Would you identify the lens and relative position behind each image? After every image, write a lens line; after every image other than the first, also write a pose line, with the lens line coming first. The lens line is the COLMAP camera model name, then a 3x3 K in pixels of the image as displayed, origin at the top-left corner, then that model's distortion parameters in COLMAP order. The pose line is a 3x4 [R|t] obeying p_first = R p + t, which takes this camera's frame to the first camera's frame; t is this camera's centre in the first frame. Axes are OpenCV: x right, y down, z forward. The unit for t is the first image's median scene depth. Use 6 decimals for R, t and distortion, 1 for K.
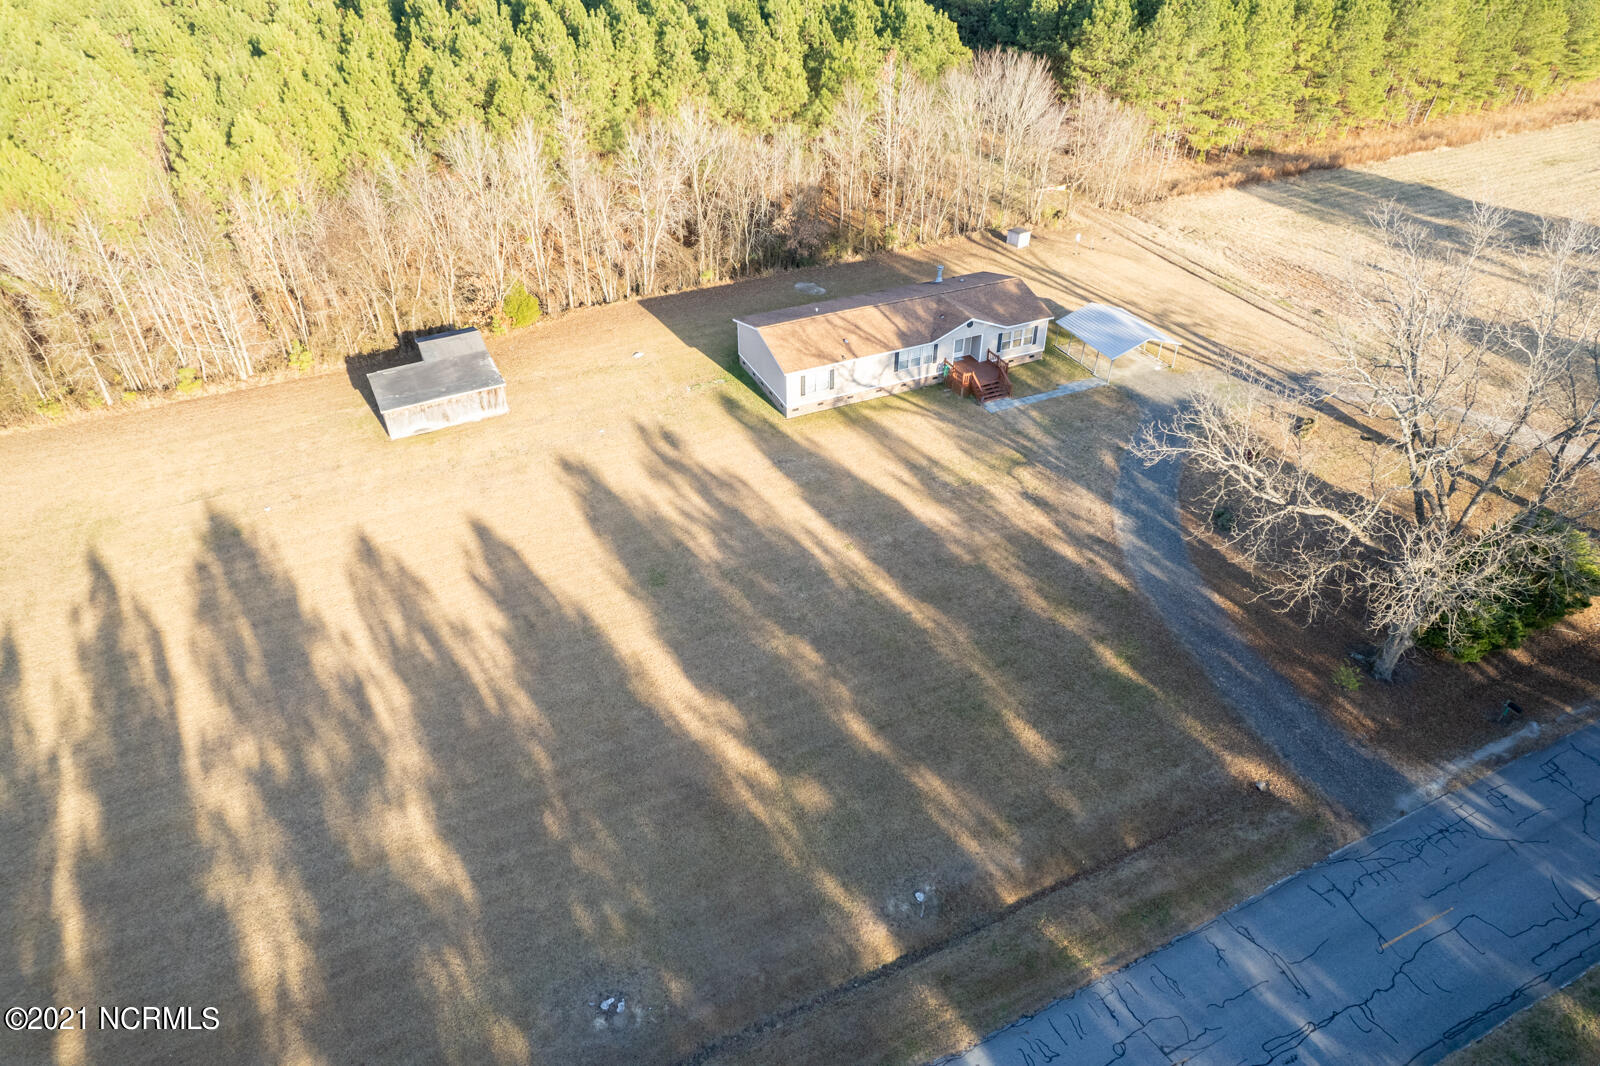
lens RADIAL K [[1012.3, 0, 800.0], [0, 1012.3, 533.0], [0, 0, 1]] dist [-0.066386, 0.049101]
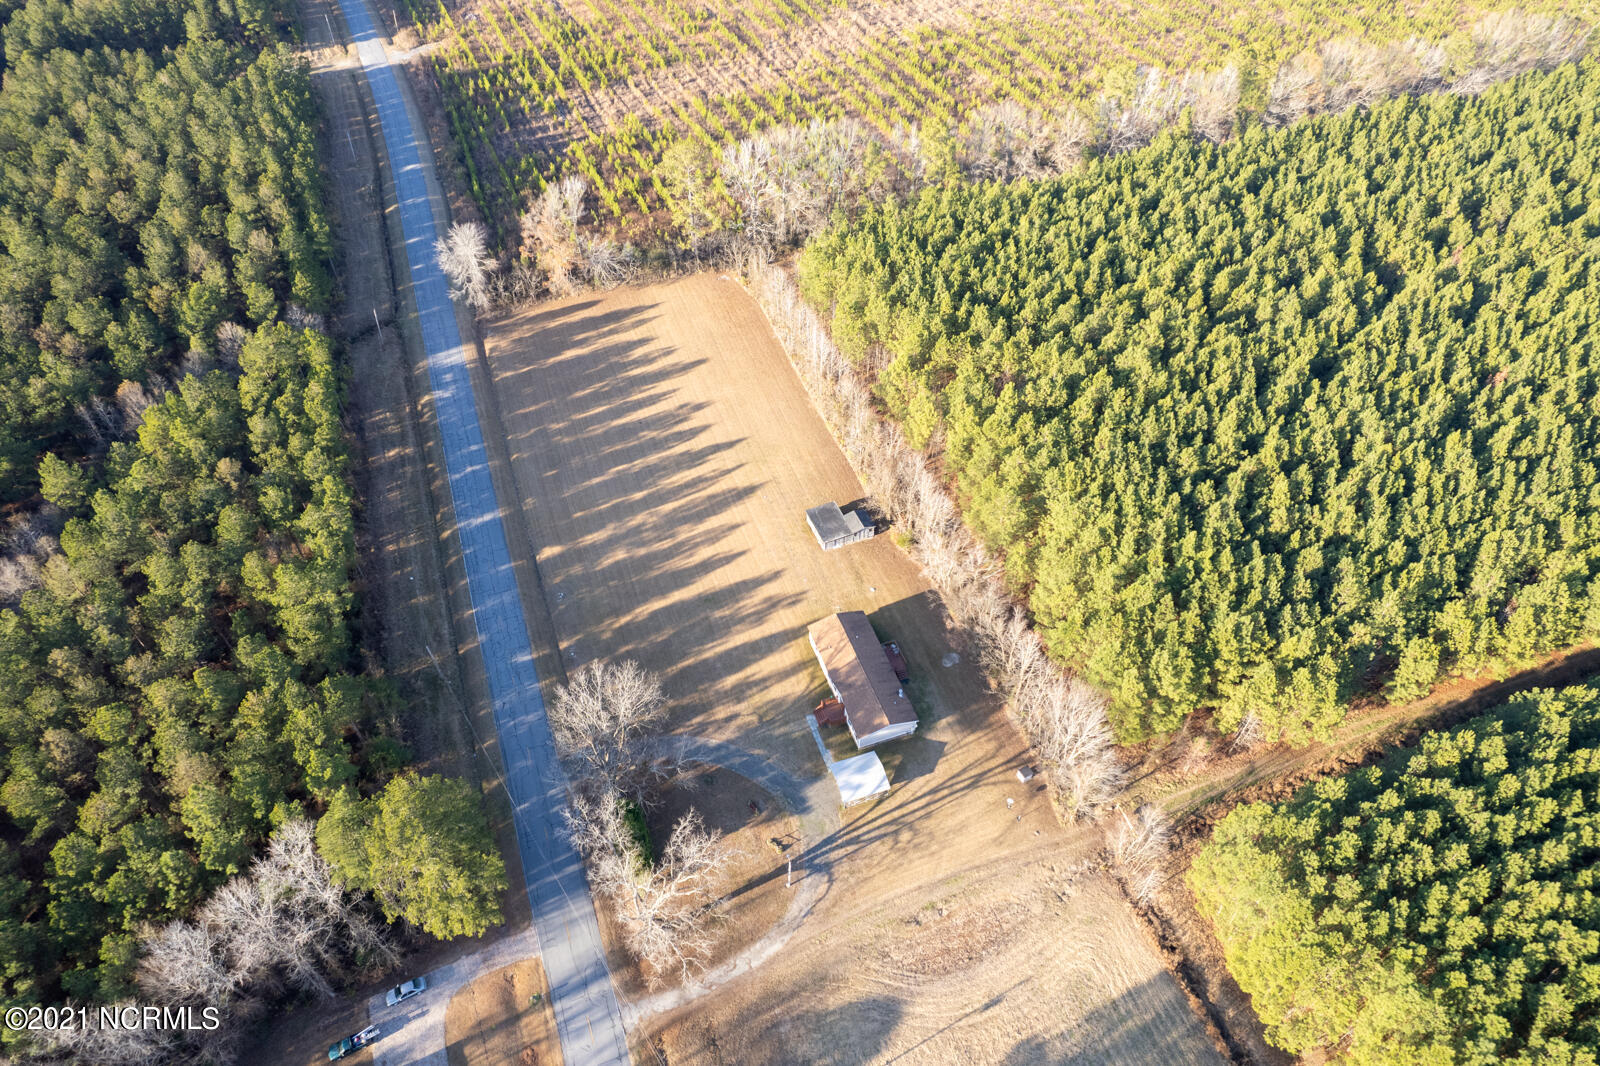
lens RADIAL K [[1012.3, 0, 800.0], [0, 1012.3, 533.0], [0, 0, 1]] dist [-0.066386, 0.049101]
pose [[-0.078783, 0.728732, -0.680252, 1.477335], [-0.587726, 0.517216, 0.622145, -1.783852], [0.805215, 0.448817, 0.387547, -0.021209]]
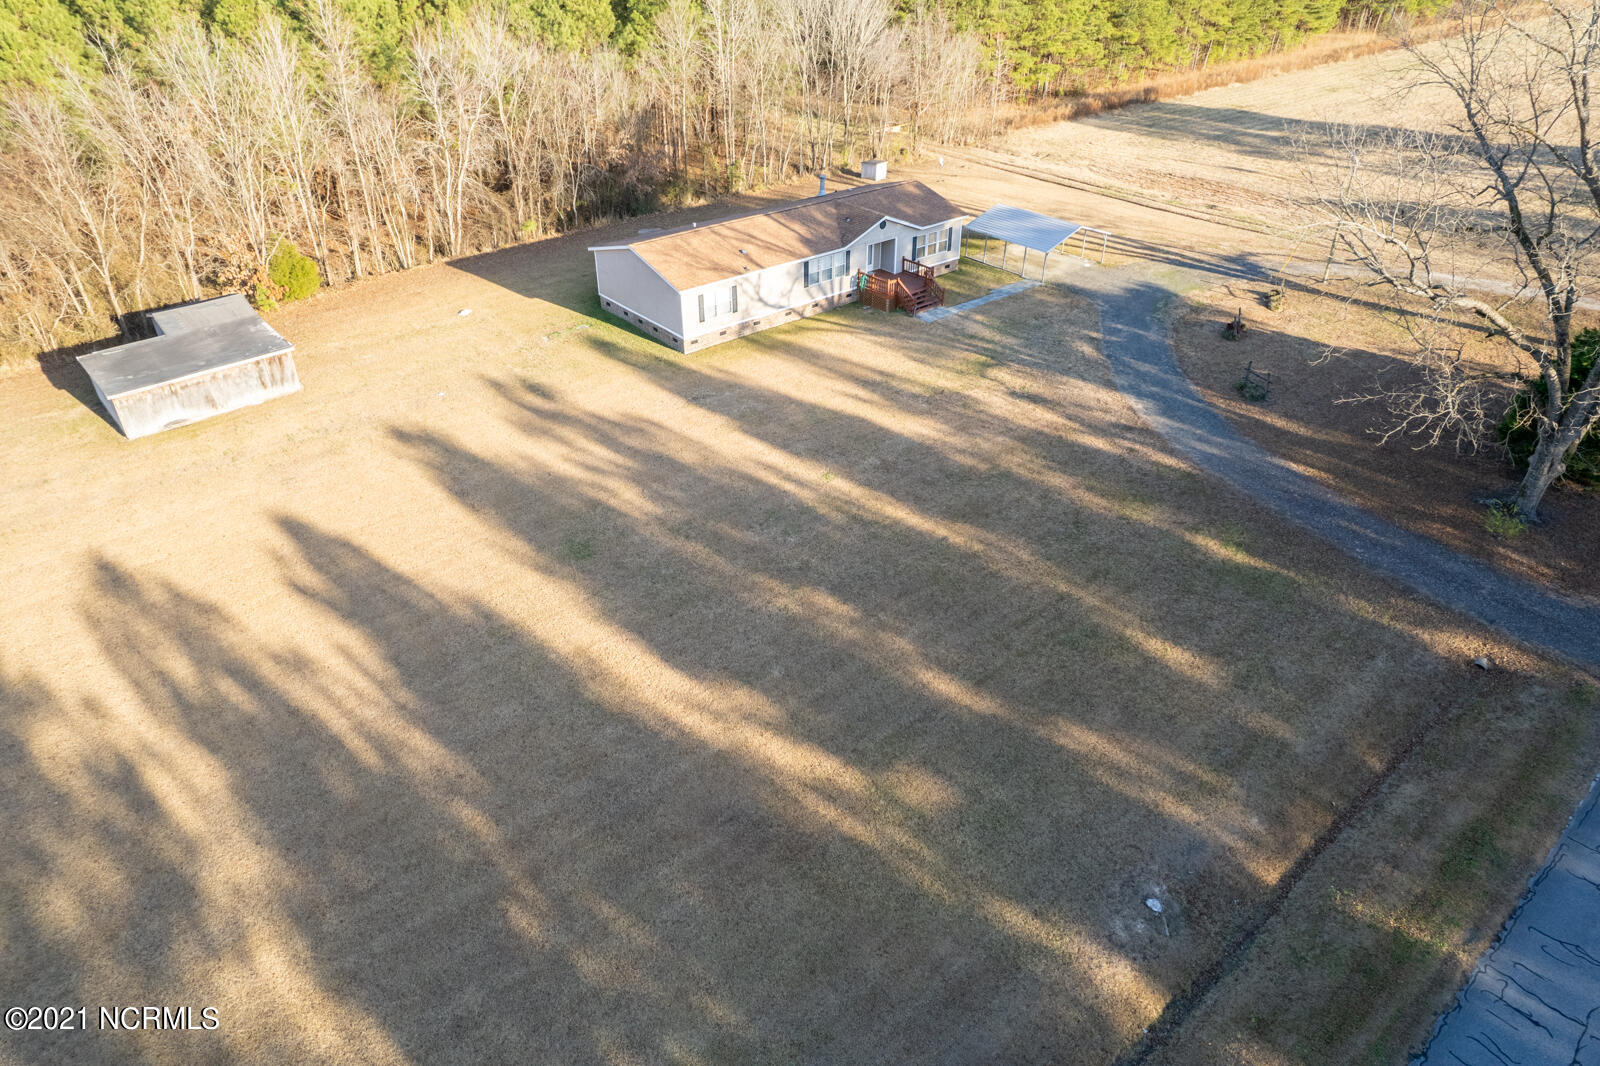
lens RADIAL K [[1018.6, 0, 800.0], [0, 1018.6, 533.0], [0, 0, 1]] dist [-0.079676, 0.070774]
pose [[0.966083, -0.143013, 0.215014, -0.122298], [0.155802, 0.986823, -0.043668, 0.074790], [-0.205935, 0.075686, 0.975634, 0.249010]]
